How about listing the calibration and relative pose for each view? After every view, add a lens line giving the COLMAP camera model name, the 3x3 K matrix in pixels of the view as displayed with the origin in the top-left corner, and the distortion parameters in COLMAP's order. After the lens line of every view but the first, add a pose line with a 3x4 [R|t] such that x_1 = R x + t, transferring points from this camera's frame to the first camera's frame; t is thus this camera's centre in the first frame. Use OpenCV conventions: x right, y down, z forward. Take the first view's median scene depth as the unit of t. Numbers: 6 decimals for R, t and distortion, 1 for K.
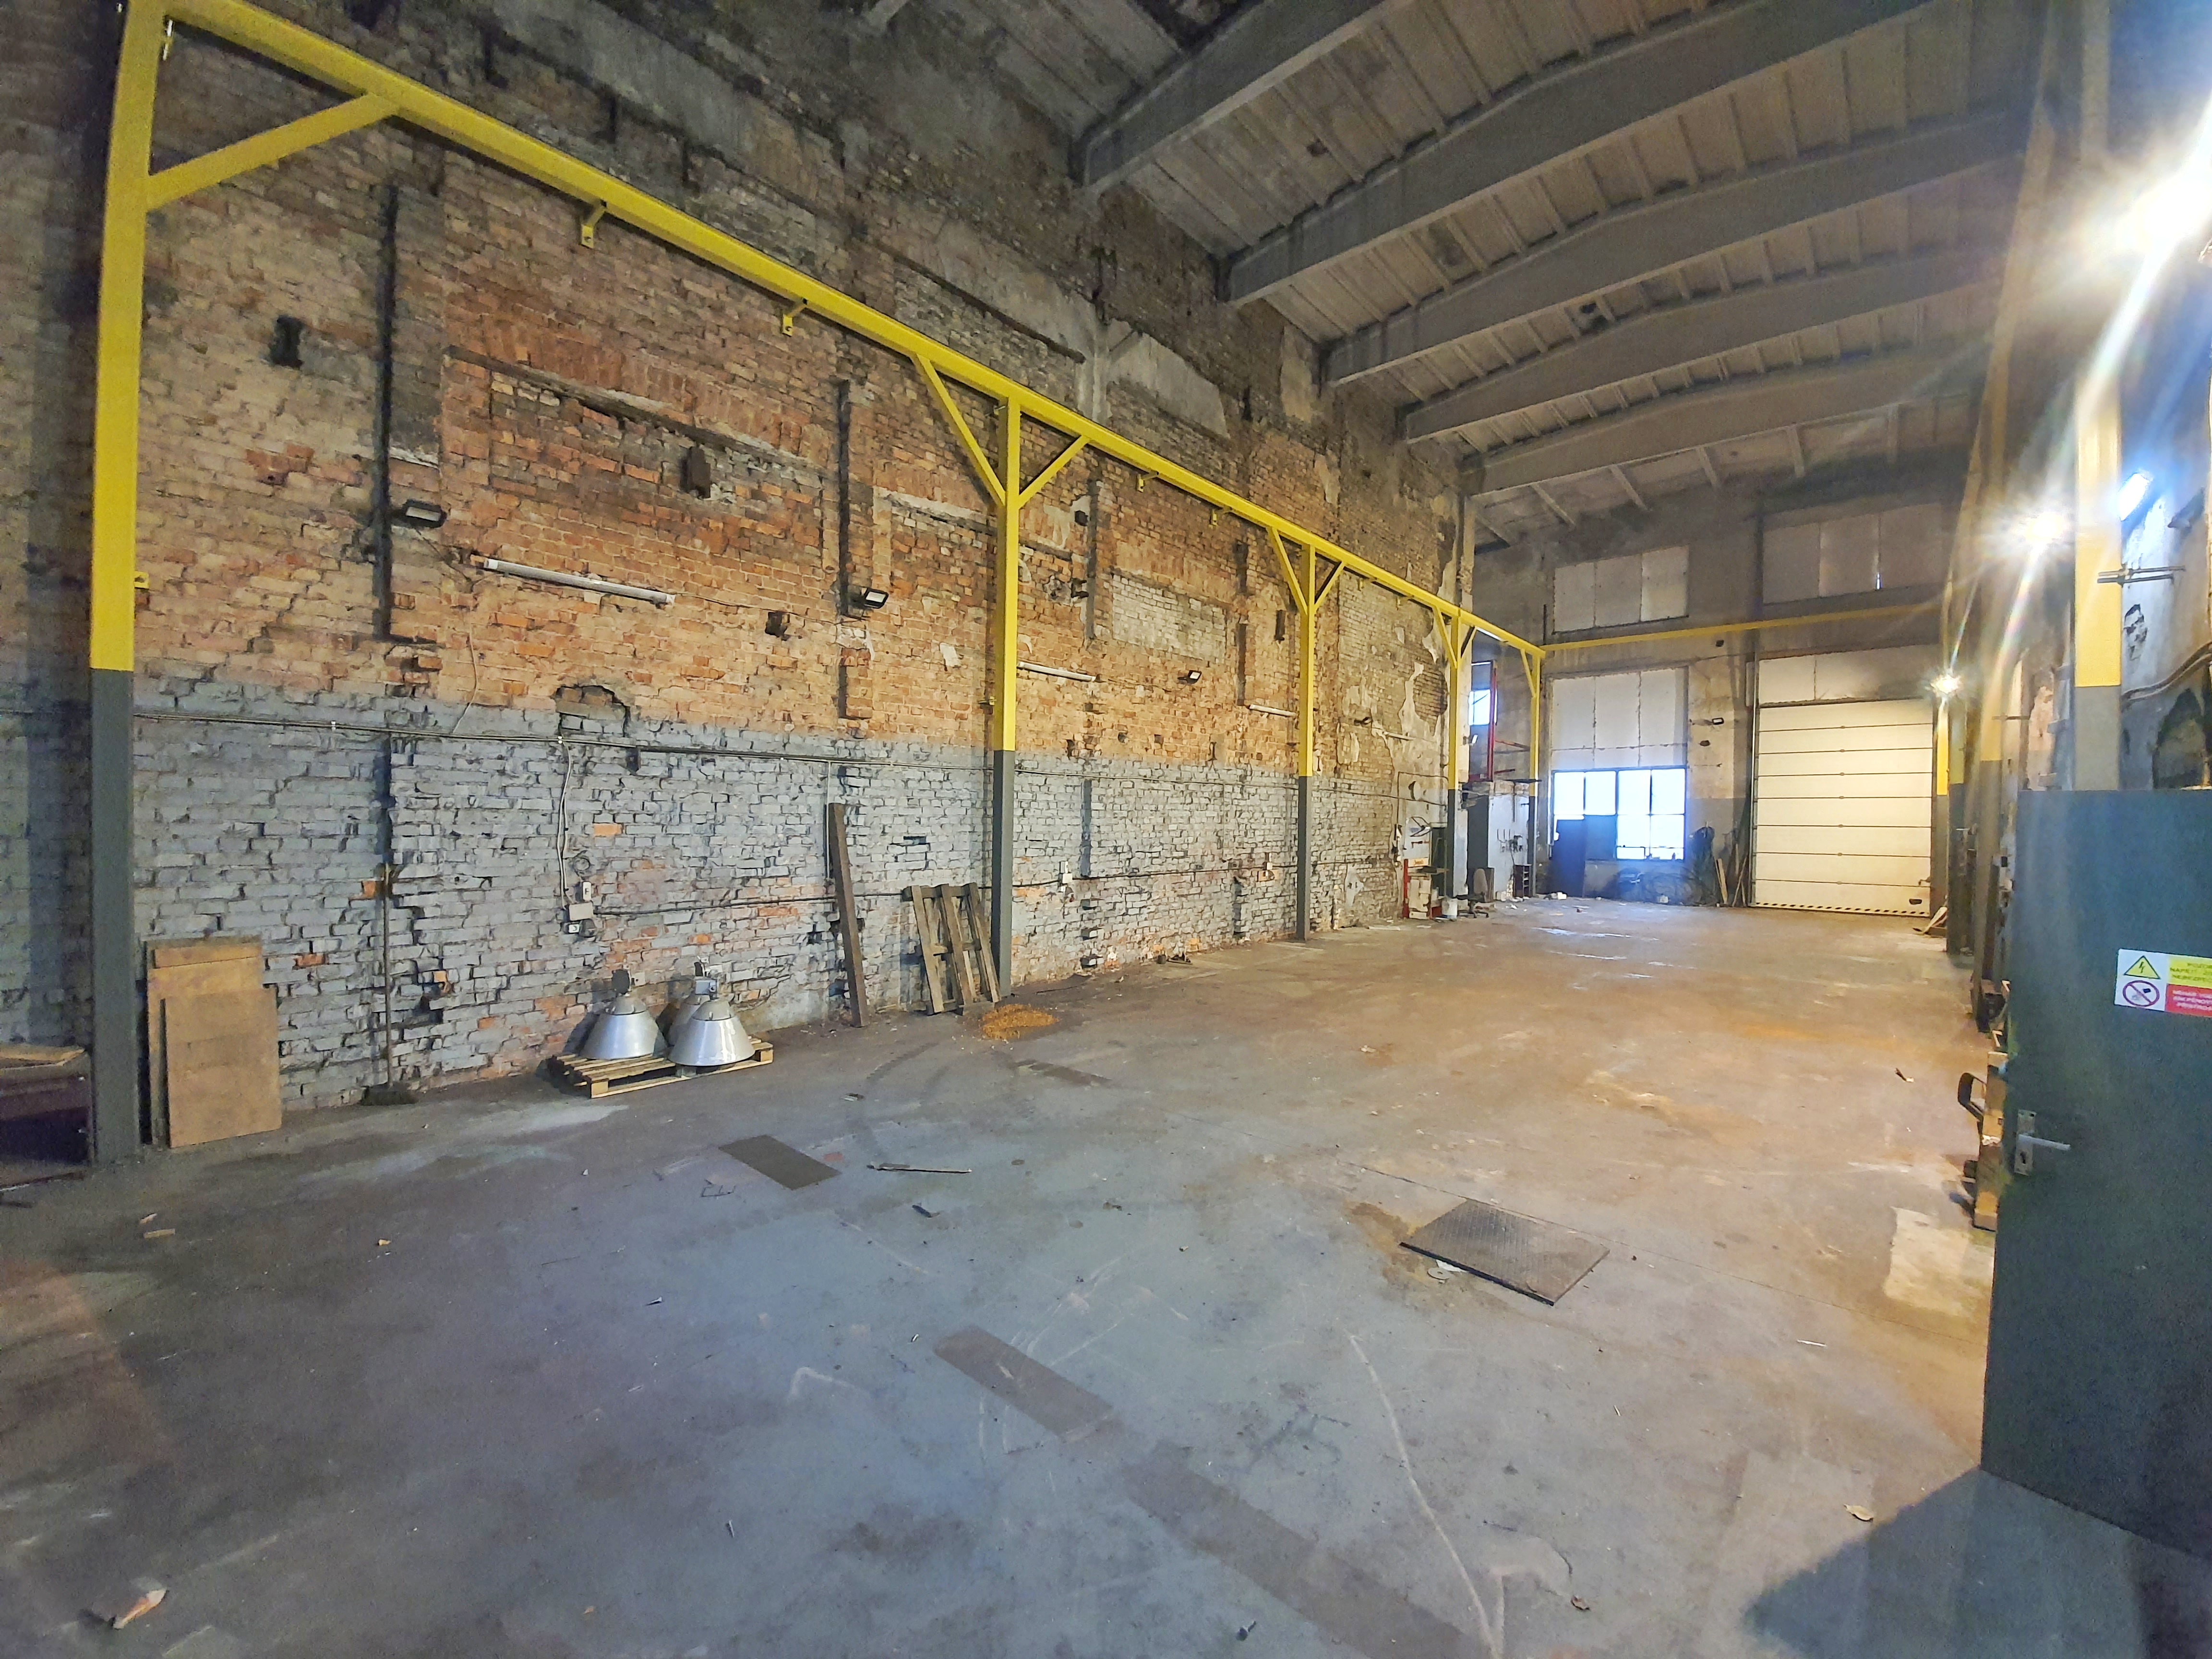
lens RADIAL K [[885.5, 0, 1106.0], [0, 885.5, 829.5], [0, 0, 1]] dist [0.000722, -0.008707]
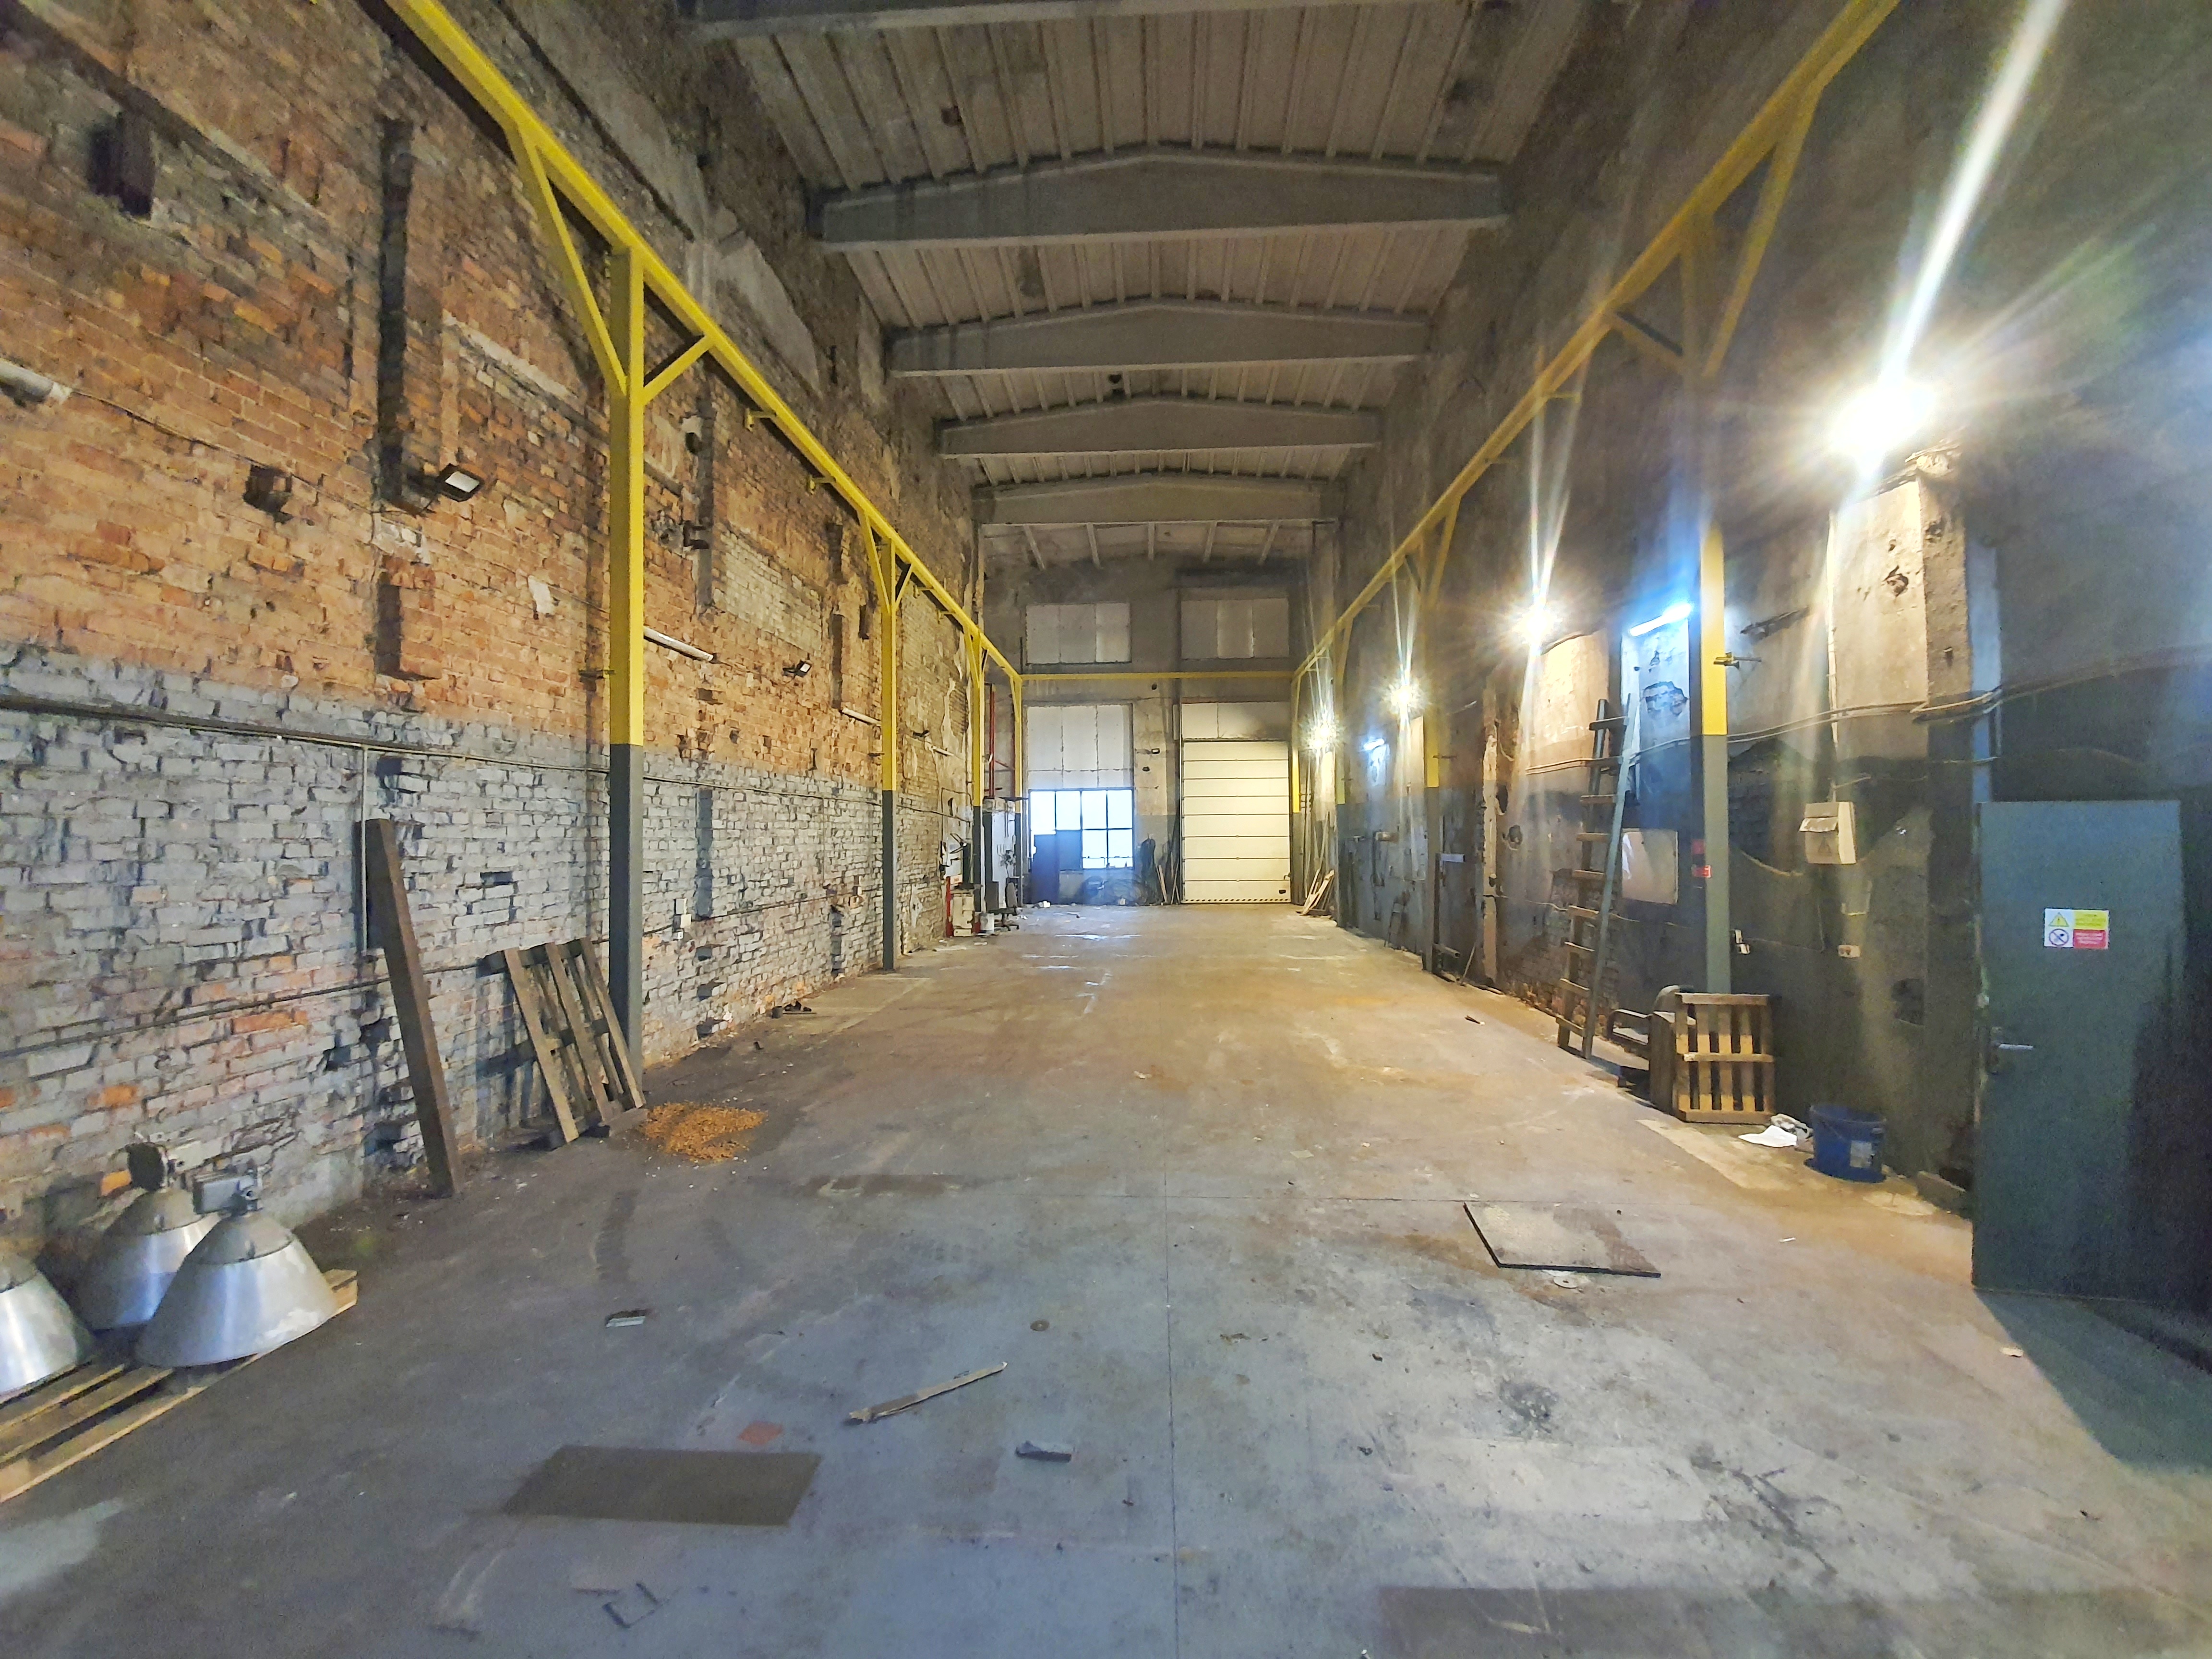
lens RADIAL K [[885.2, 0, 1106.0], [0, 885.2, 829.5], [0, 0, 1]] dist [0.011140, -0.016752]
pose [[0.772568, -0.009700, 0.634858, -0.266278], [0.022824, 0.999661, -0.012500, -0.004442], [-0.634522, 0.024147, 0.772528, 0.218670]]
